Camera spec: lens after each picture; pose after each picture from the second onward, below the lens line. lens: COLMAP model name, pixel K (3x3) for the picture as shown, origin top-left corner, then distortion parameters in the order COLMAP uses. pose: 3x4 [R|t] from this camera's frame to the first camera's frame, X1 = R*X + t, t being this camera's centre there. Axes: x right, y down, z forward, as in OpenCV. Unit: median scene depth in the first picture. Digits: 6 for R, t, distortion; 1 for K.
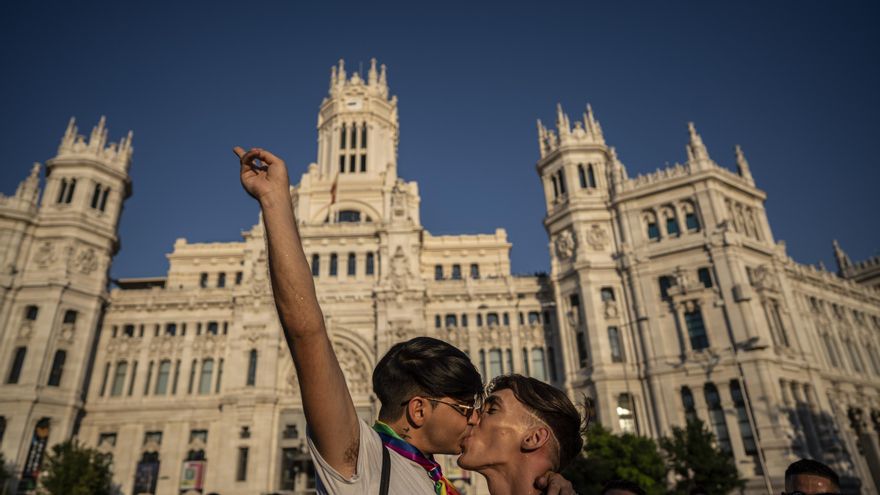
lens RADIAL K [[568.0, 0, 440.0], [0, 568.0, 247.5], [0, 0, 1]] dist [-0.000847, 0.002921]
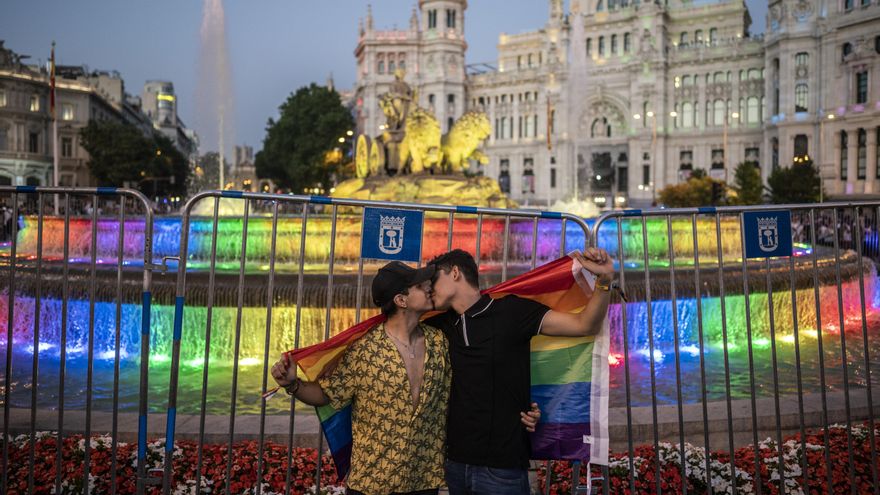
lens RADIAL K [[568.0, 0, 440.0], [0, 568.0, 247.5], [0, 0, 1]] dist [-0.000847, 0.002921]
pose [[0.839789, 0.071126, -0.538234, 0.287782], [0.204627, 0.876802, 0.435138, -0.239117], [0.502875, -0.475561, 0.721775, -0.486019]]
